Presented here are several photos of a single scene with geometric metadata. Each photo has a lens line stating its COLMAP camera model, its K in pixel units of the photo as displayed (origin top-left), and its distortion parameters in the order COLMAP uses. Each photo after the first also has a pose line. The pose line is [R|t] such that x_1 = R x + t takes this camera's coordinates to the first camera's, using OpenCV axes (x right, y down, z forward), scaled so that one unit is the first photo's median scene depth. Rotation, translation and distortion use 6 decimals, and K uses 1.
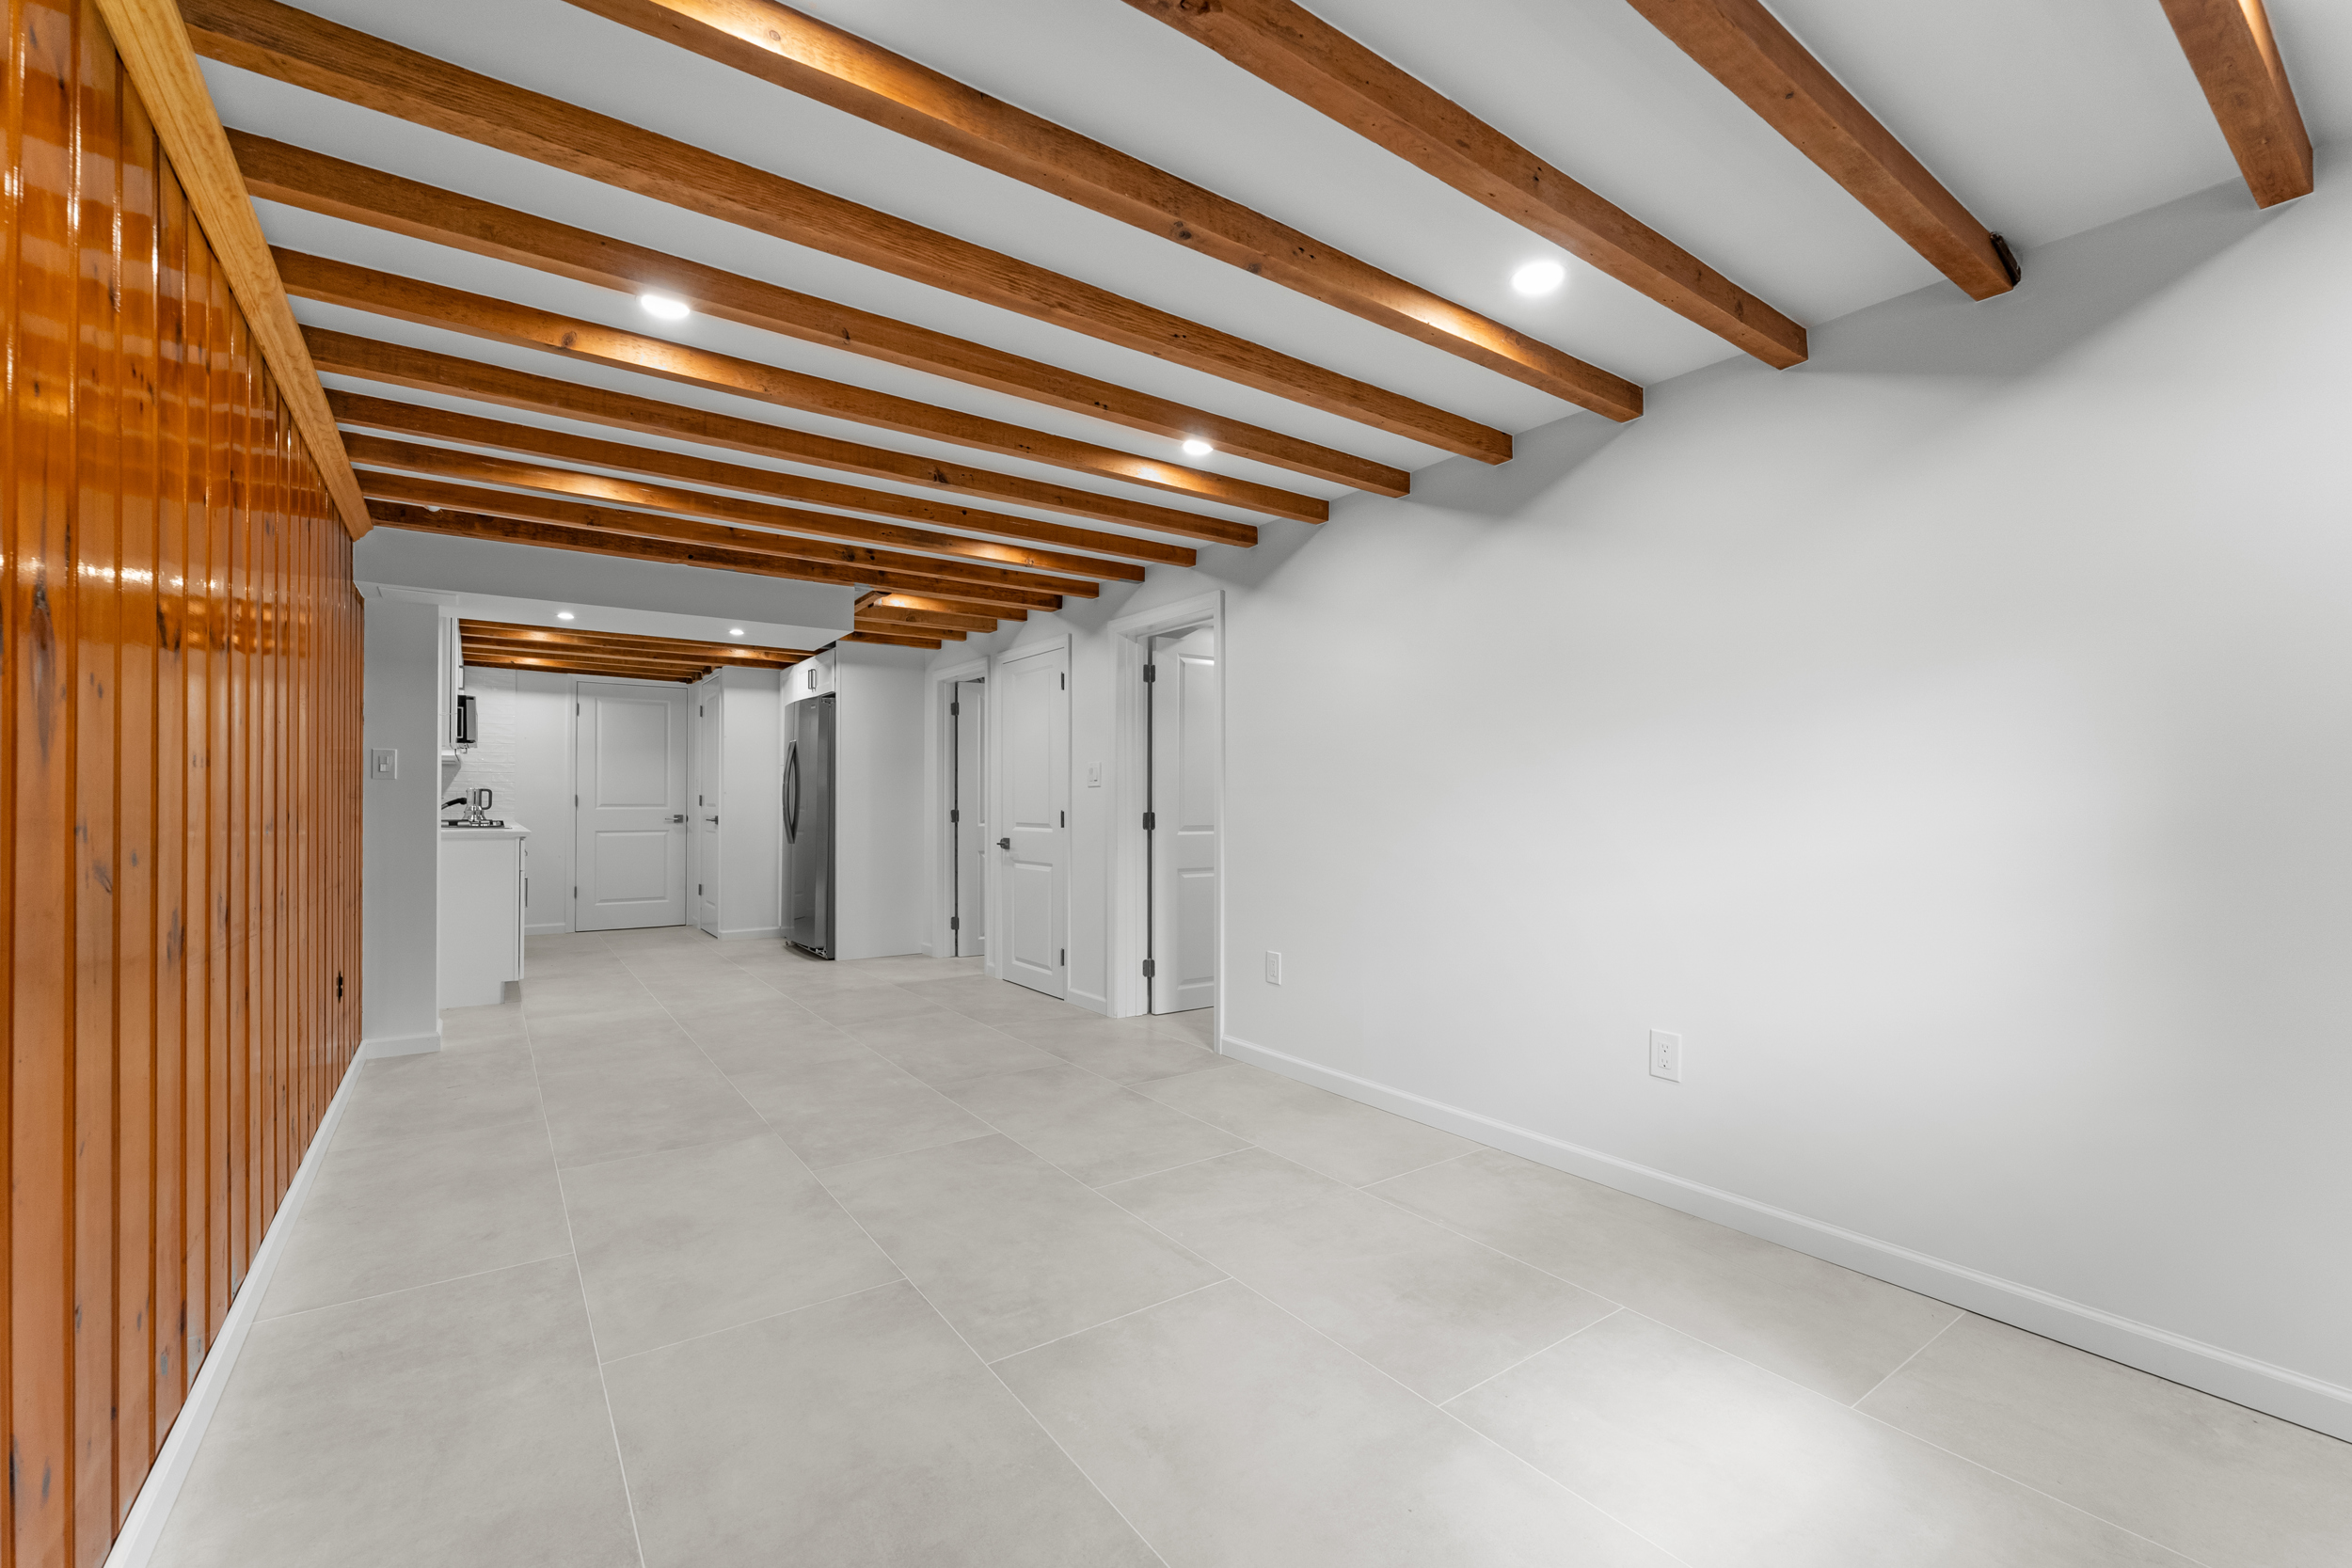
lens RADIAL K [[998.5, 0, 1159.8], [0, 998.5, 783.6], [0, 0, 1]] dist [-0.001130, 0.000466]
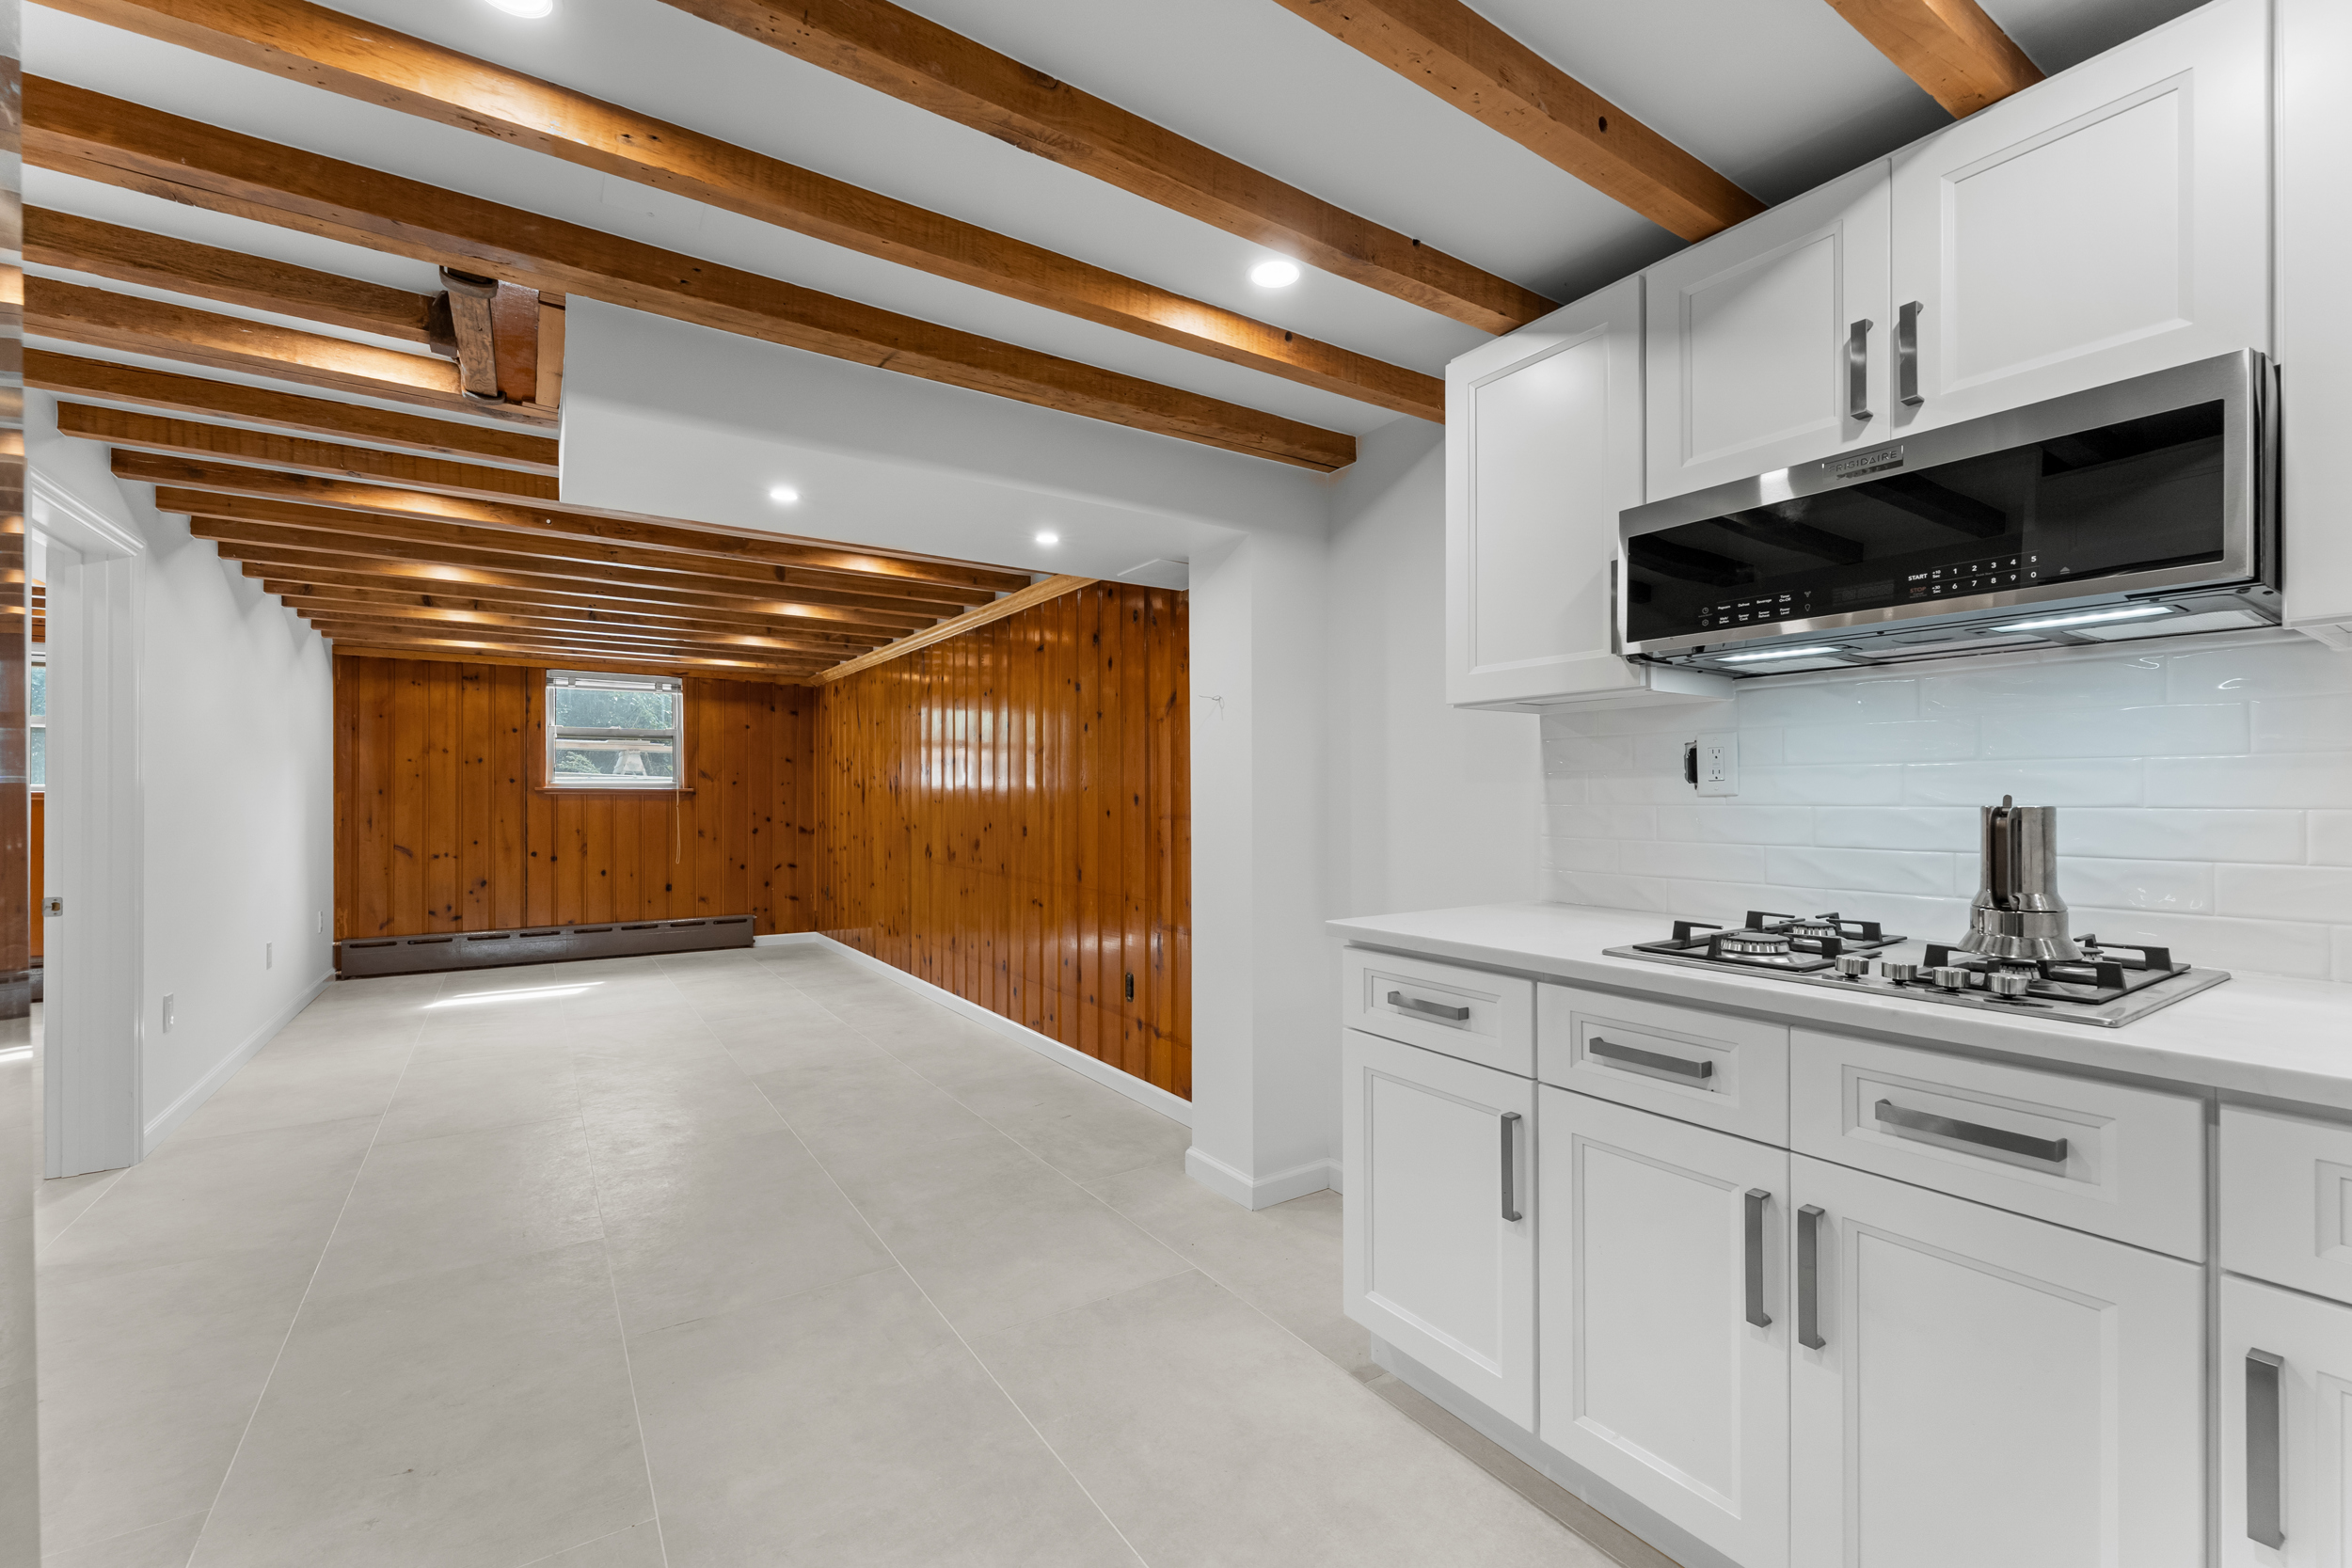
lens RADIAL K [[998.5, 0, 1176.5], [0, 998.5, 797.8], [0, 0, 1]] dist [-0.001130, 0.000466]
pose [[-0.999866, -0.001136, 0.016317, -0.906116], [-0.001440, 0.999825, -0.018665, 0.011608], [-0.016293, -0.018686, -0.999693, 2.158492]]
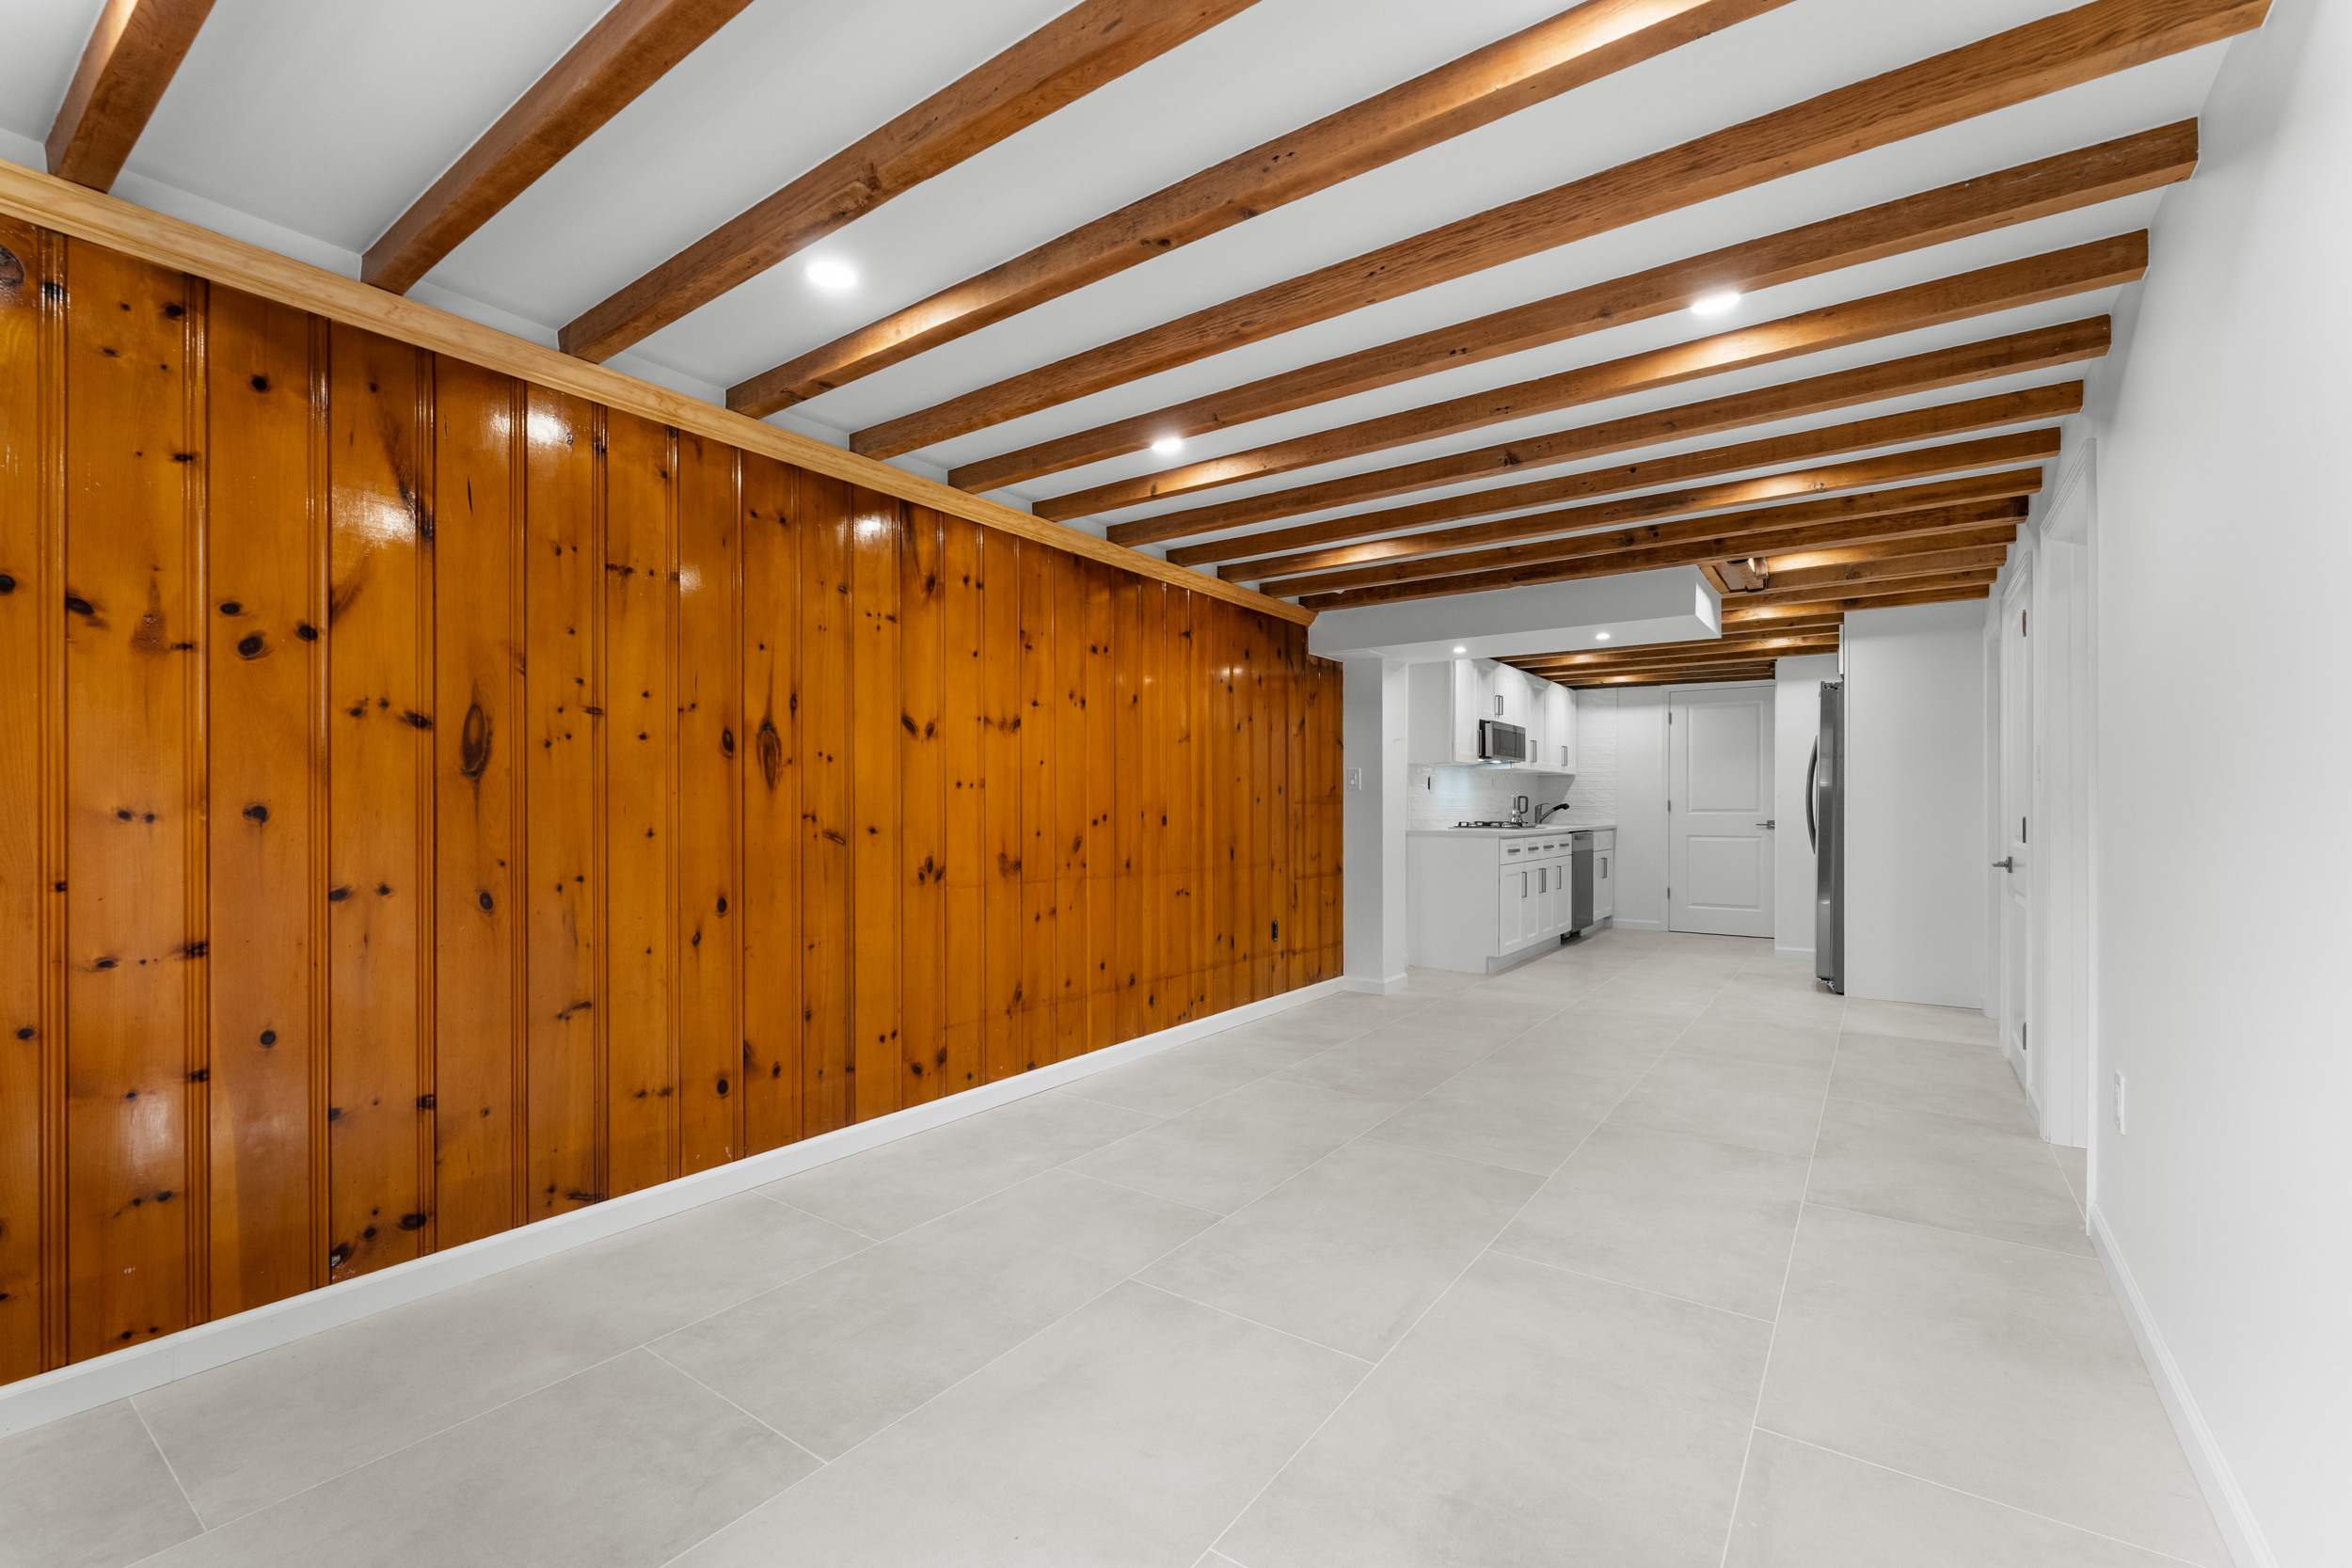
lens RADIAL K [[998.5, 0, 1166.1], [0, 998.5, 797.9], [0, 0, 1]] dist [-0.001130, 0.000466]
pose [[0.321032, -0.010563, -0.947009, 0.549386], [0.019110, 0.999806, -0.004674, 0.008948], [0.946875, -0.016597, 0.321172, 0.377343]]
